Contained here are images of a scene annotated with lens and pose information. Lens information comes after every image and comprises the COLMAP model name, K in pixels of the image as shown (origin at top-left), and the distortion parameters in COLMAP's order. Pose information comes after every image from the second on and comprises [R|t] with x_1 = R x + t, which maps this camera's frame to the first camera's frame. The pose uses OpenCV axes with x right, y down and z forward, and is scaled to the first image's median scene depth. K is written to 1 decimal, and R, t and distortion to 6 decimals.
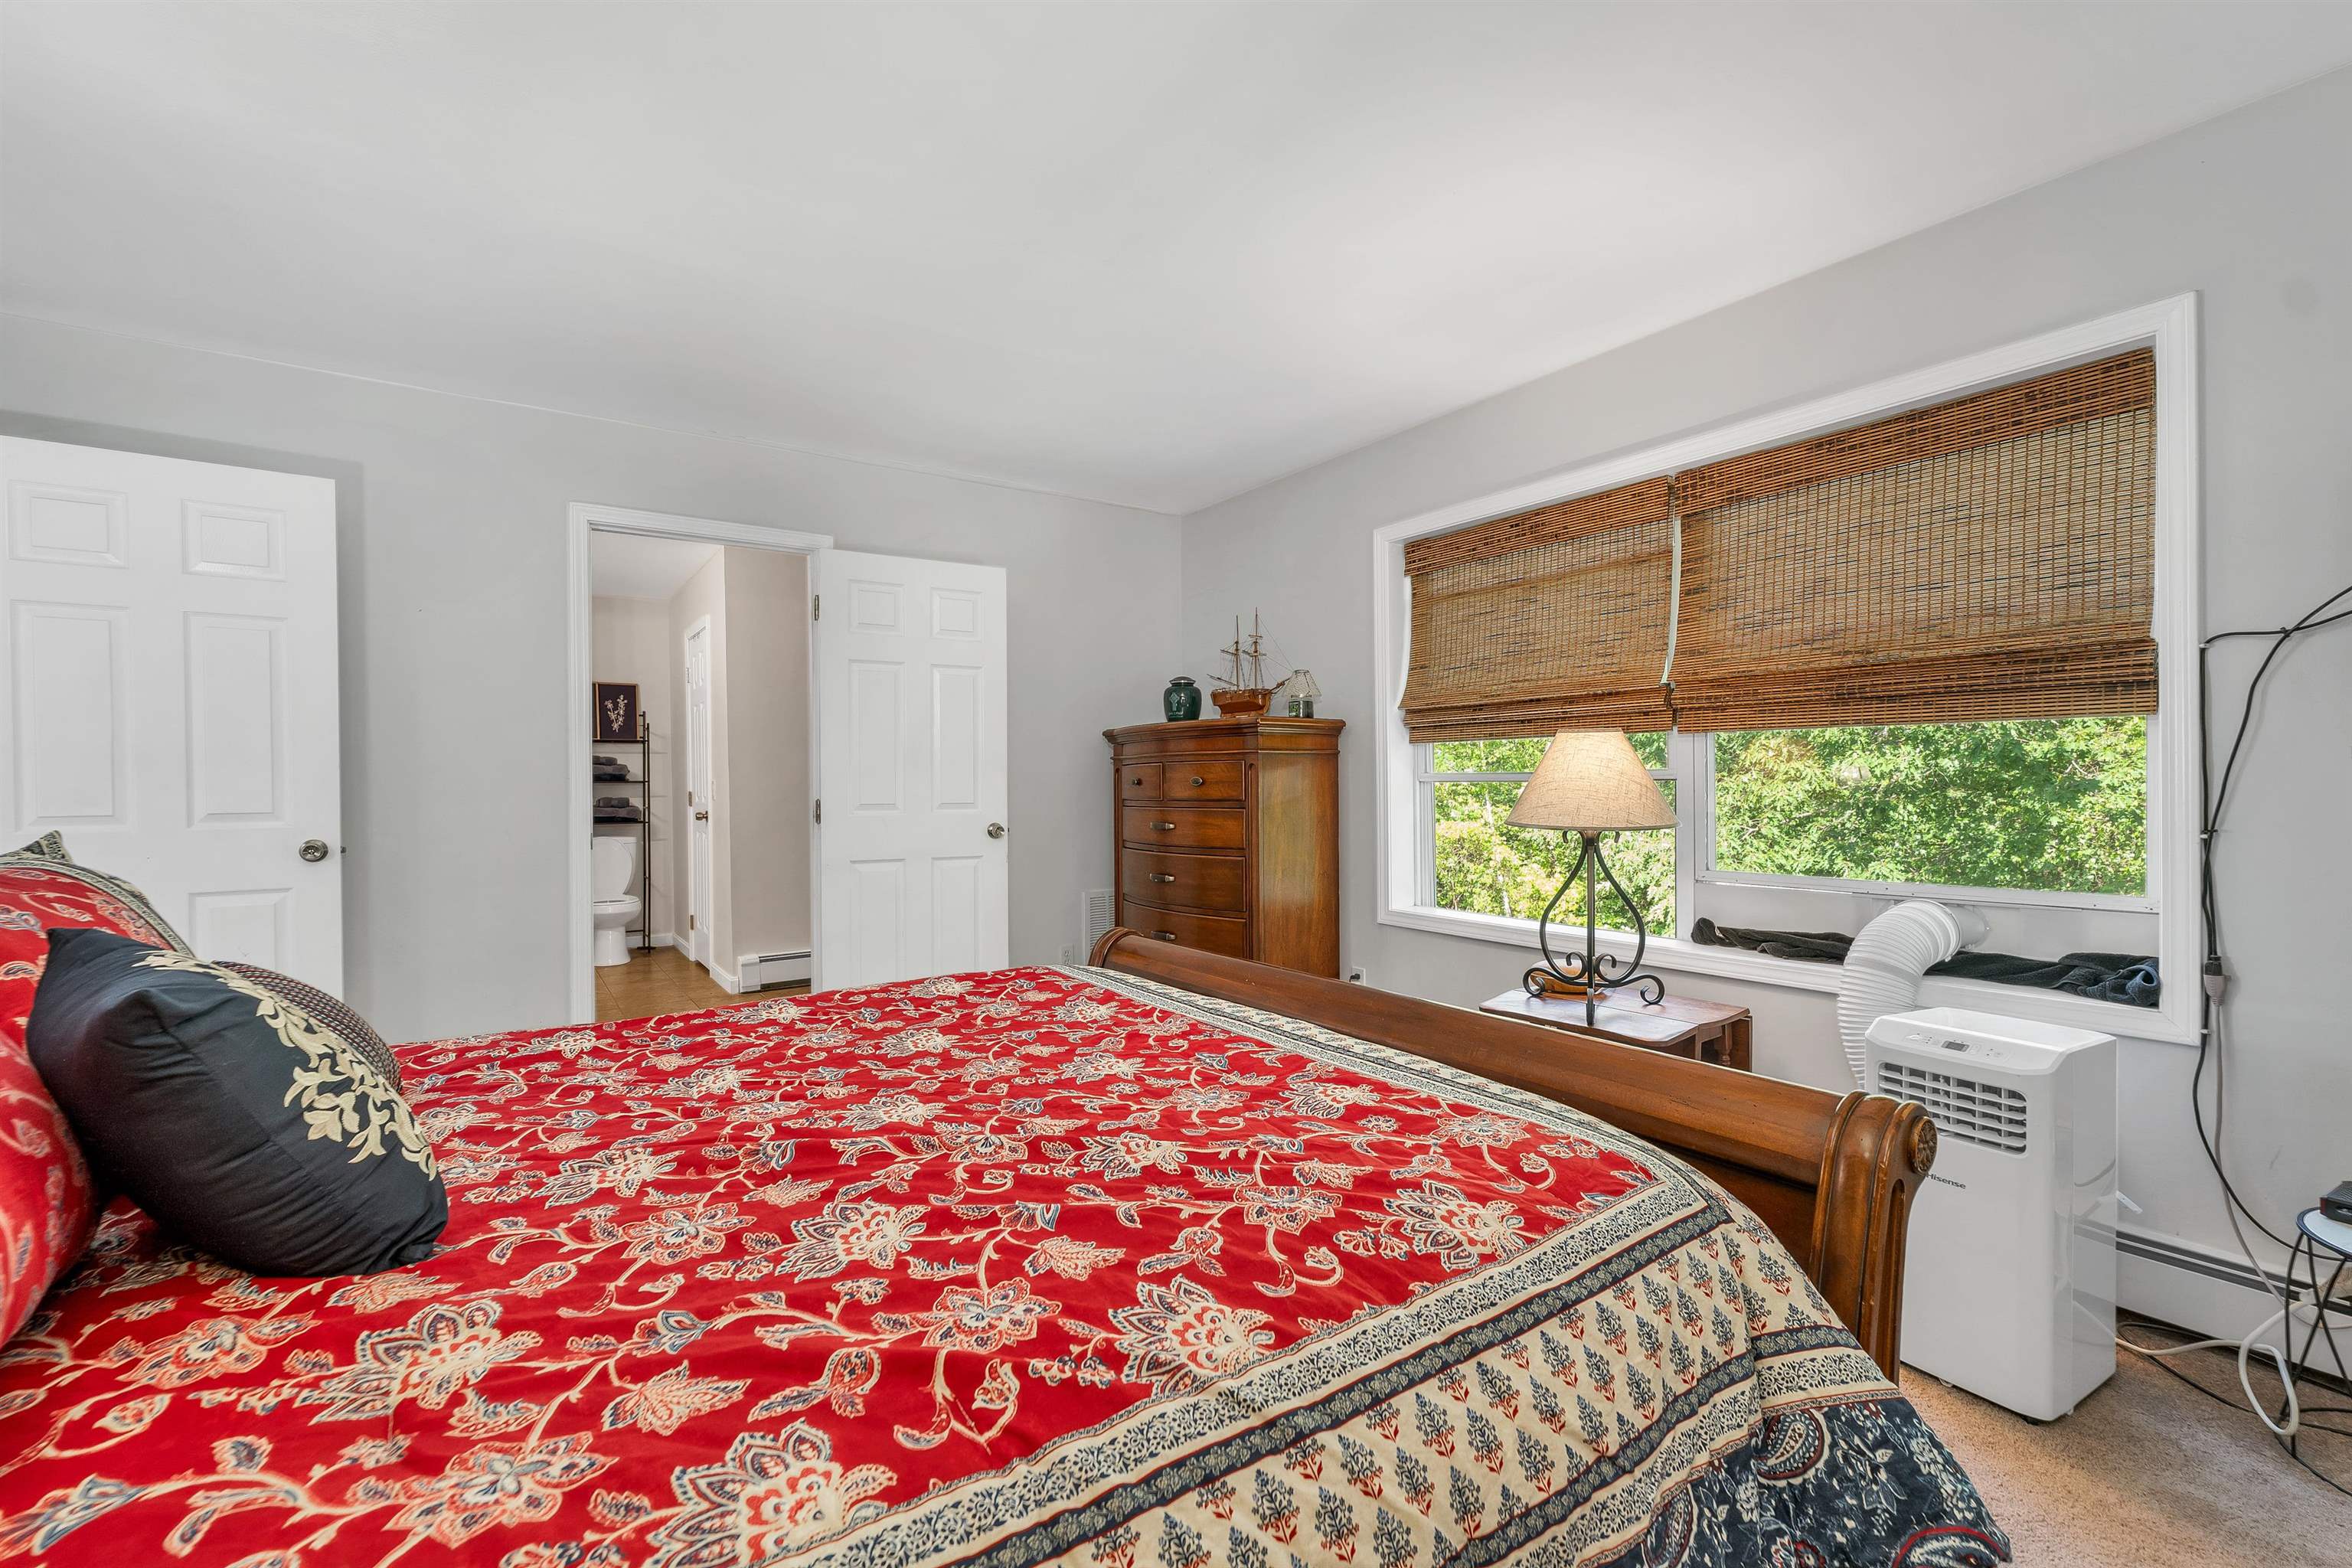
lens RADIAL K [[1041.0, 0, 1170.8], [0, 1041.0, 789.1], [0, 0, 1]] dist [0.002660, 0.000017]
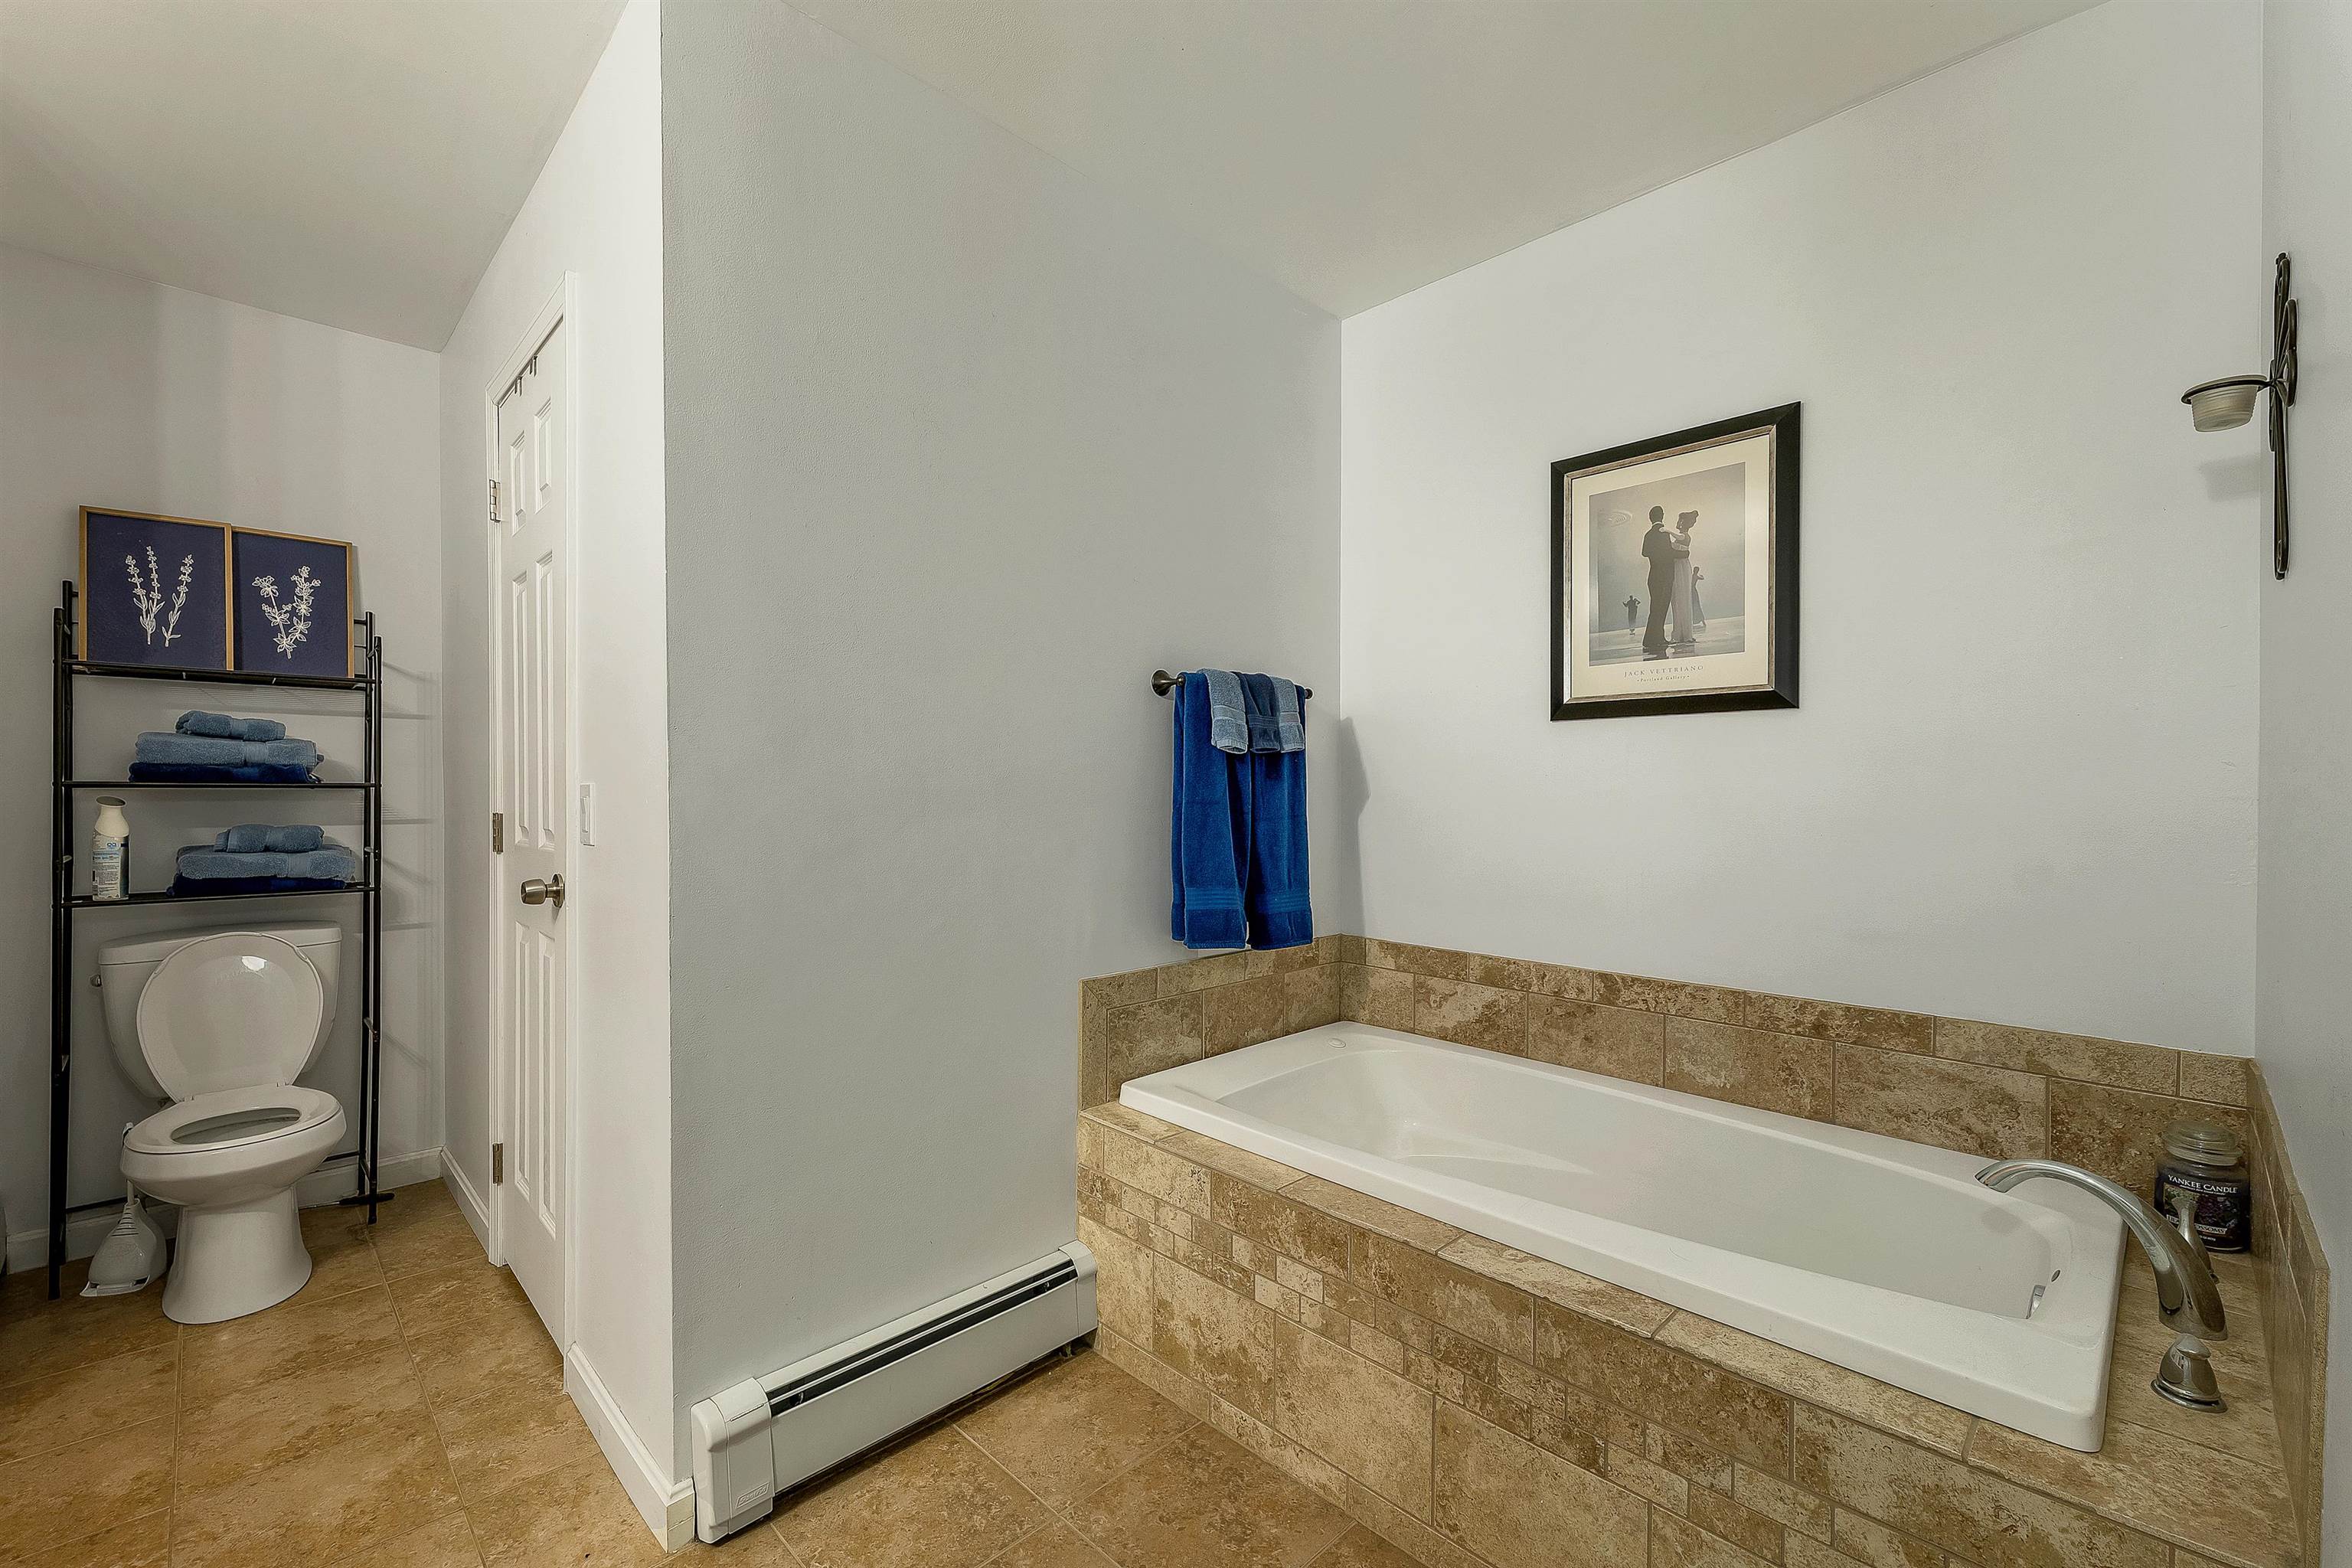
lens RADIAL K [[980.9, 0, 1174.3], [0, 980.9, 789.5], [0, 0, 1]] dist [0.005051, -0.000766]
pose [[0.982492, 0.009845, 0.186043, -0.273528], [-0.008565, 0.999934, -0.007678, -0.005494], [-0.186107, 0.005950, 0.982512, 0.576381]]
